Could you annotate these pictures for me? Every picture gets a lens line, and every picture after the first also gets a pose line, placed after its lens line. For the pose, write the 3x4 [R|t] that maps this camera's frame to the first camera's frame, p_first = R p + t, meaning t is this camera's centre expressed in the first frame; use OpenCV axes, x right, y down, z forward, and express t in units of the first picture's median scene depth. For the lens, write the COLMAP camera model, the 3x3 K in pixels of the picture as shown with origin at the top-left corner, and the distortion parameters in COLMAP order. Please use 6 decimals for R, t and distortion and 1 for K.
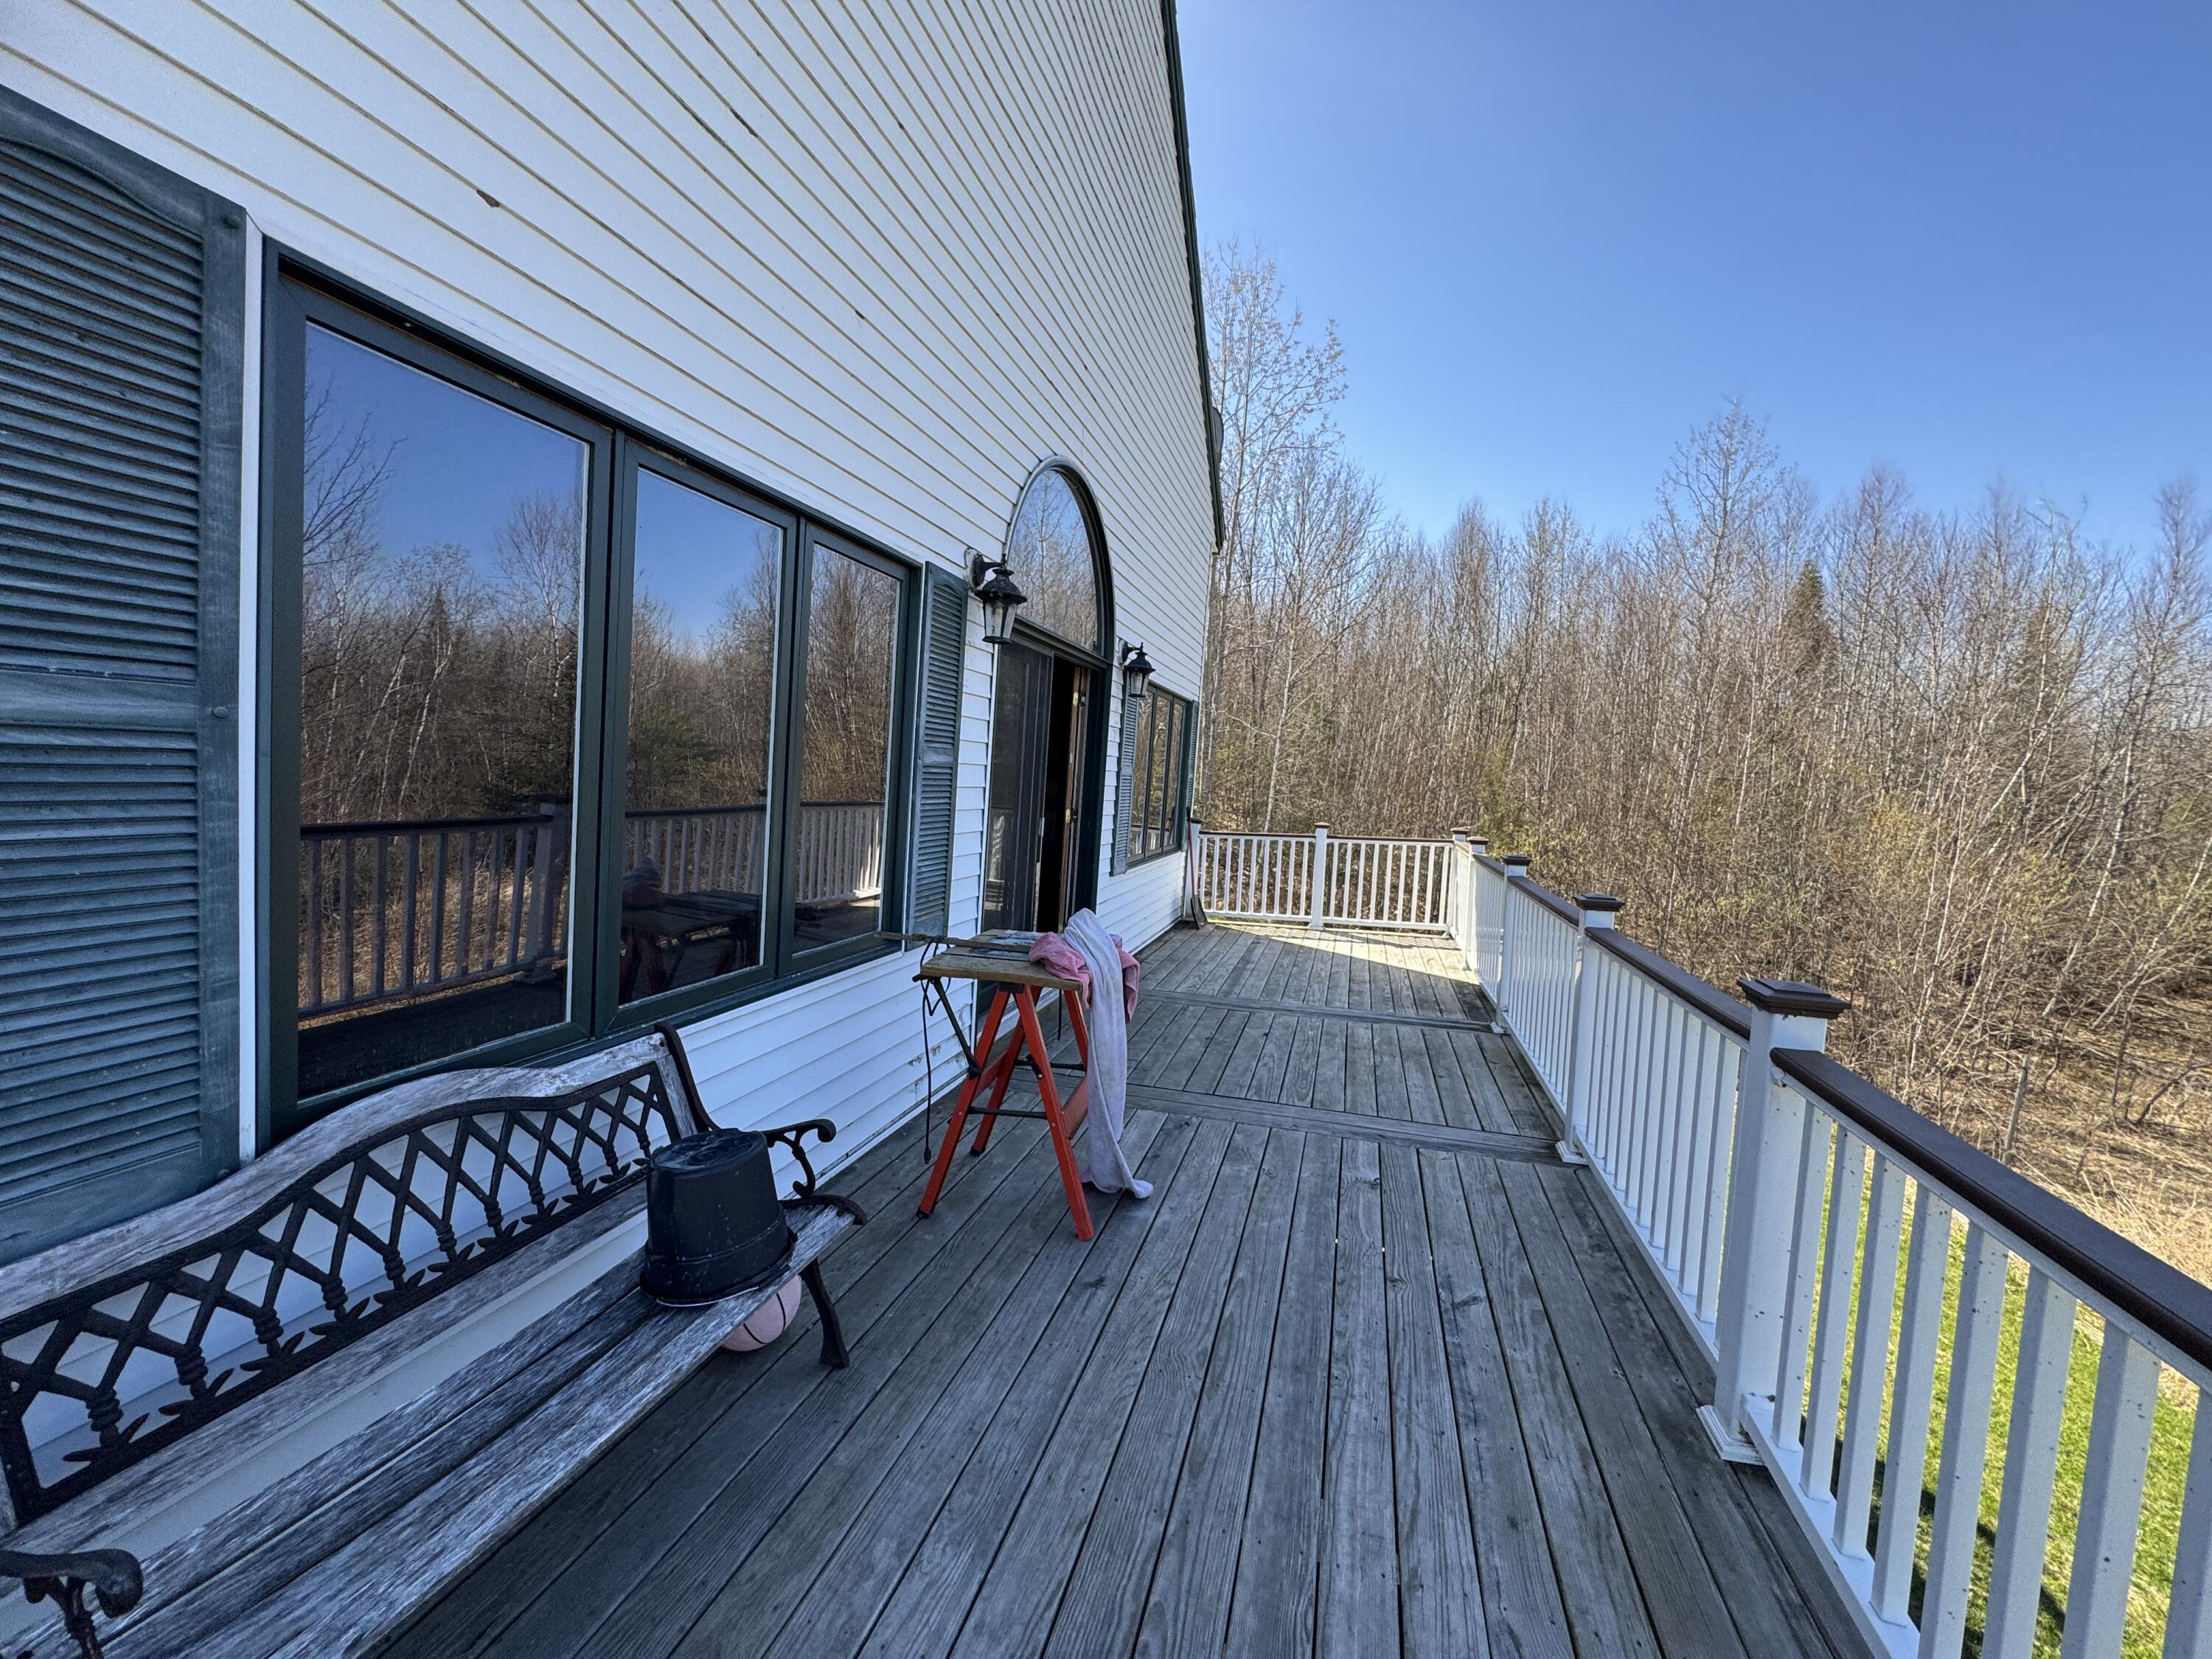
lens RADIAL K [[881.3, 0, 1109.5], [0, 881.3, 813.0], [0, 0, 1]] dist [-0.000053, -0.000051]
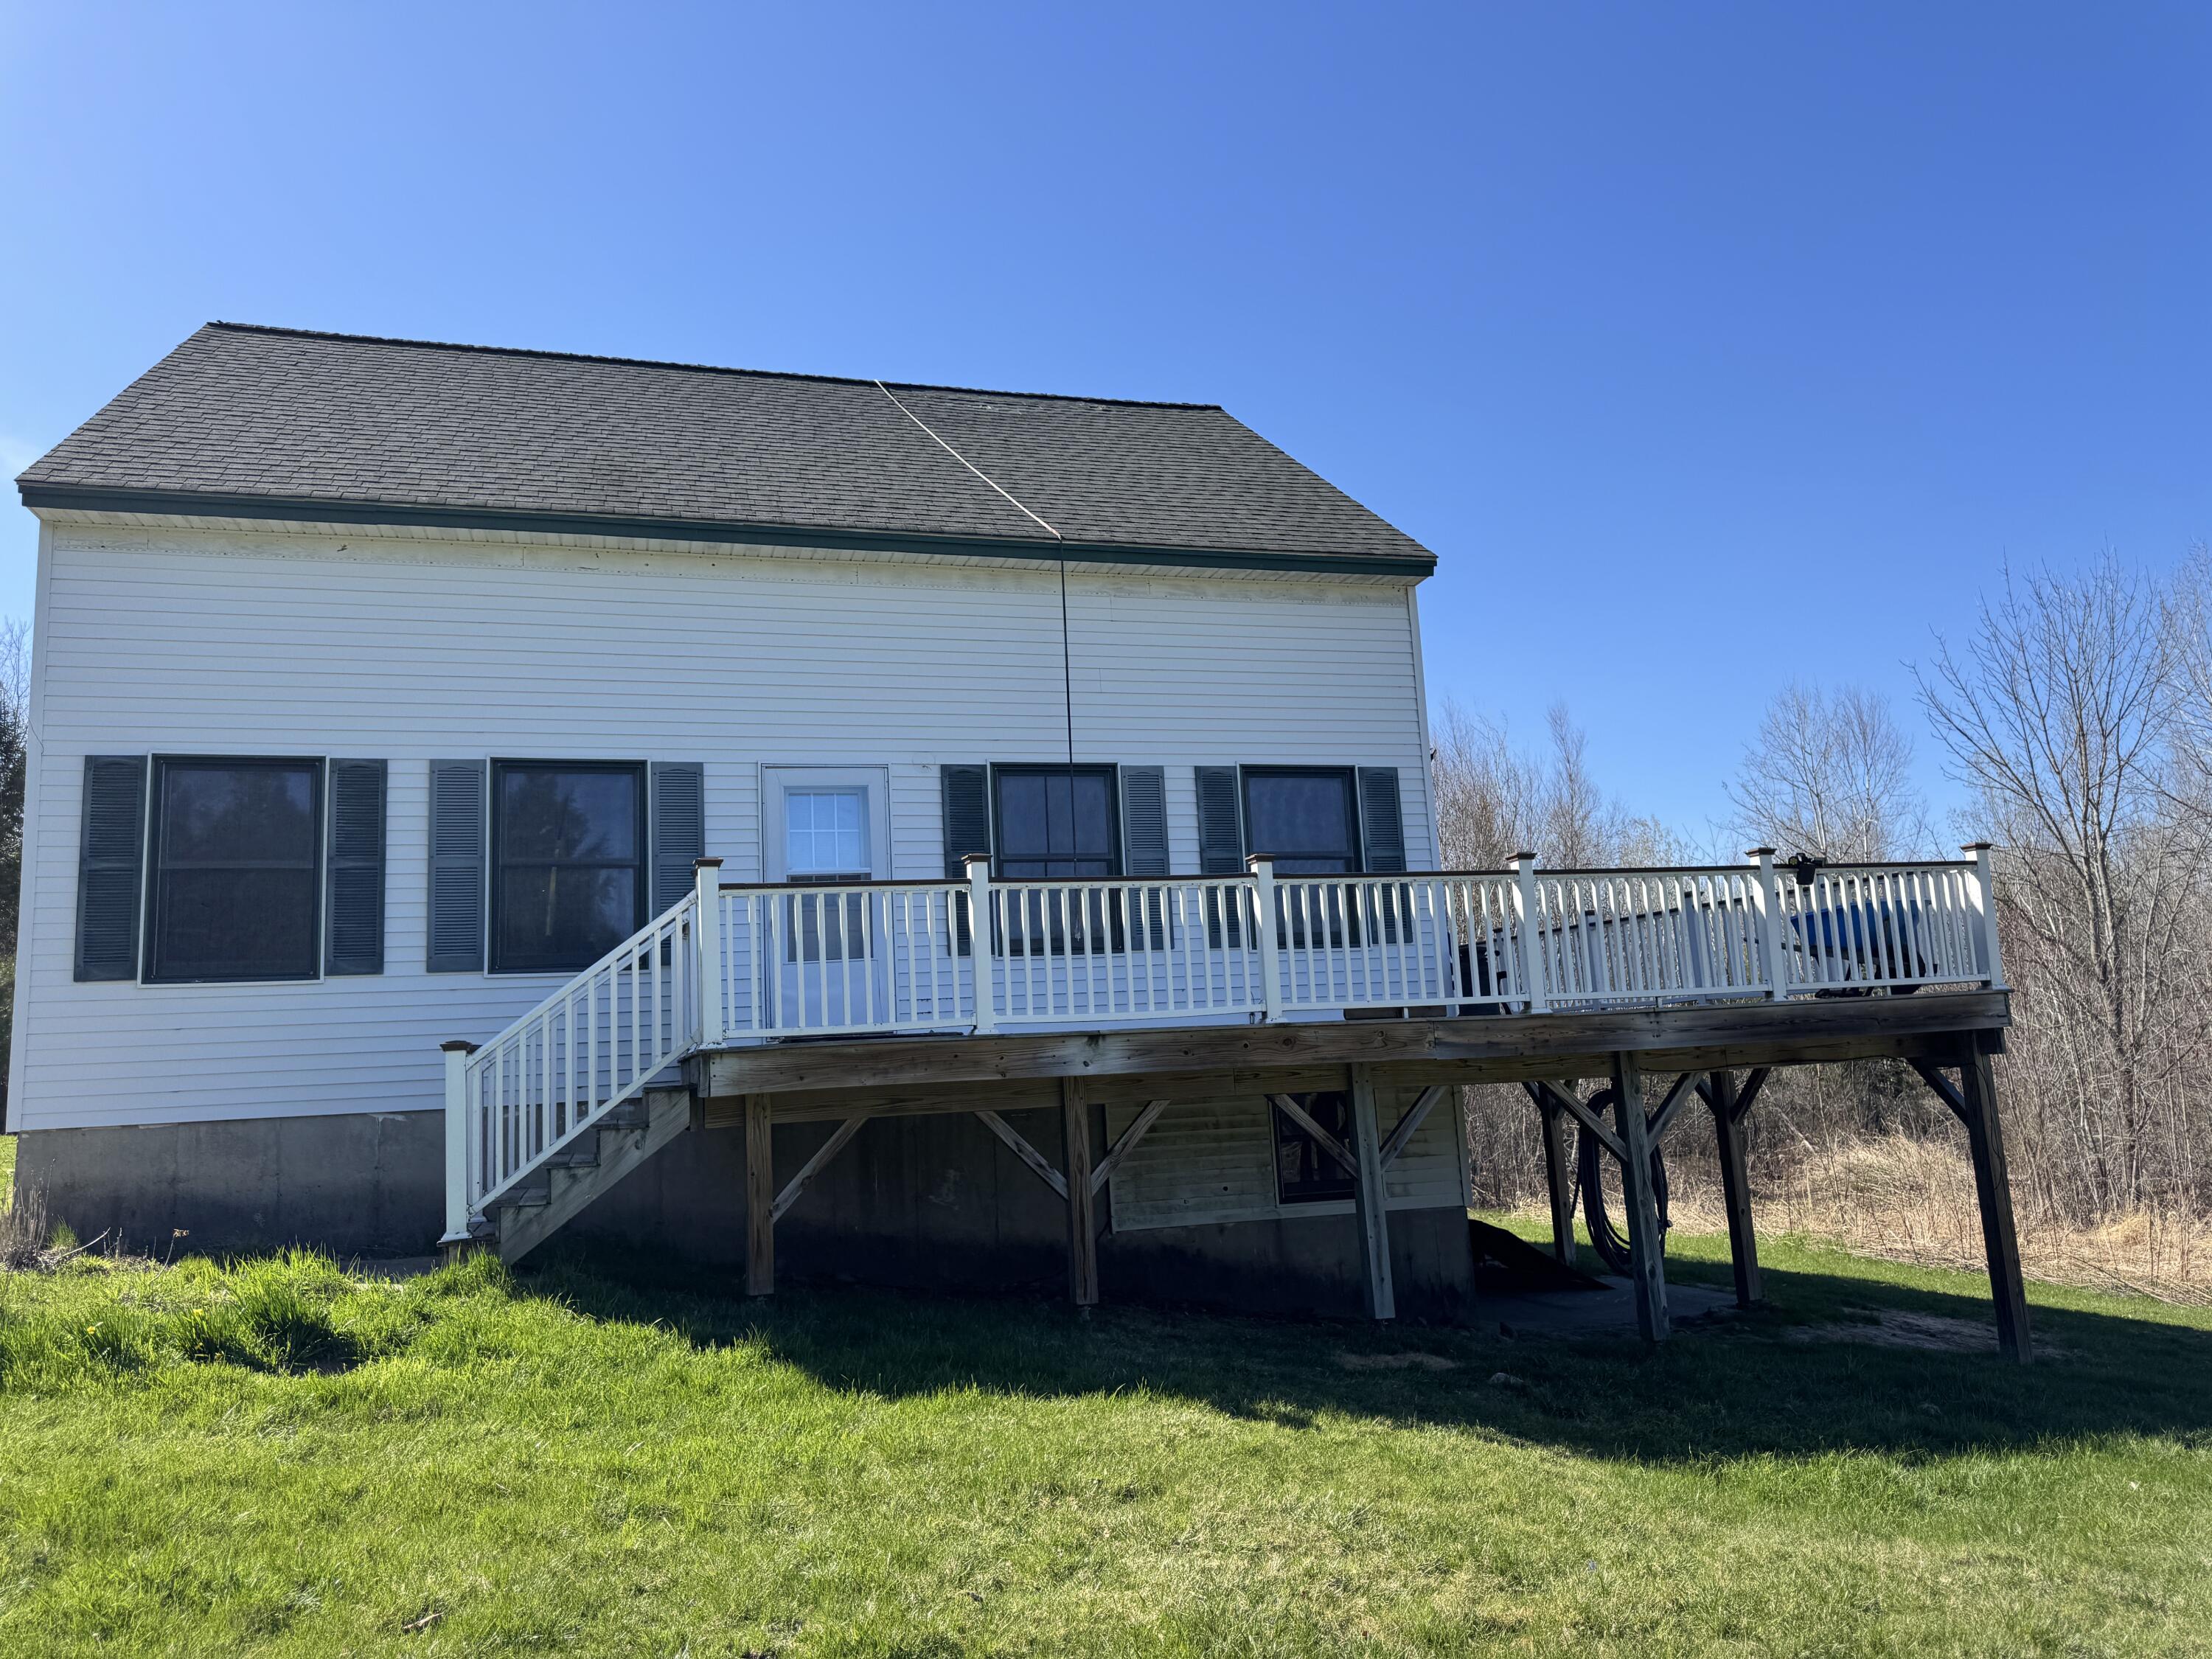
lens RADIAL K [[1568.8, 0, 1074.9], [0, 1568.8, 848.8], [0, 0, 1]] dist [0.066777, -0.067624]
pose [[0.841607, -0.027007, 0.539414, -1.383567], [0.133601, 0.978120, -0.159475, 0.195700], [-0.523305, 0.206282, 0.826801, -1.061622]]
